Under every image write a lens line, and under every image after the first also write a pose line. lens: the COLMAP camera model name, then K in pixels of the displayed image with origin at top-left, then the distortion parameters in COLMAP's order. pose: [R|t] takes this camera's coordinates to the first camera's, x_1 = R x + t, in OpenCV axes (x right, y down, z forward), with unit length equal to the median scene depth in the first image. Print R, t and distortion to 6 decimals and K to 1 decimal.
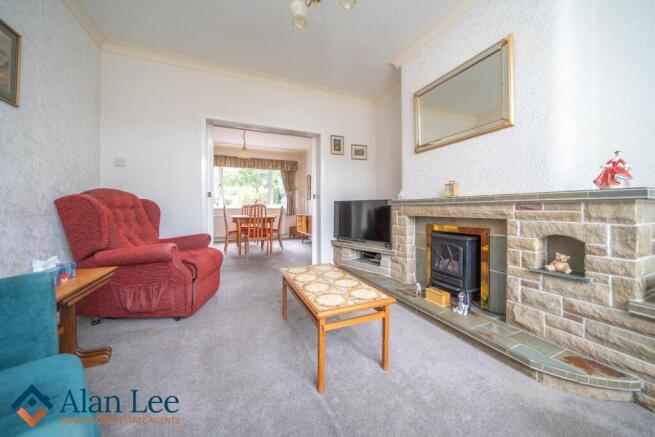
lens RADIAL K [[234.3, 0, 334.7], [0, 234.3, 203.2], [0, 0, 1]] dist [-0.000620, 0.000014]
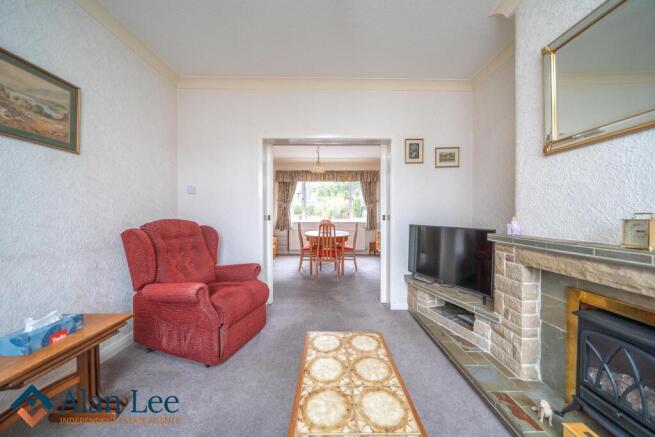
lens RADIAL K [[234.3, 0, 329.9], [0, 234.3, 214.4], [0, 0, 1]] dist [-0.005208, 0.000032]
pose [[0.915375, 0.005586, -0.402564, 0.095250], [0.003158, 0.999773, 0.021054, -0.081889], [0.402590, -0.020543, 0.915150, 0.263414]]
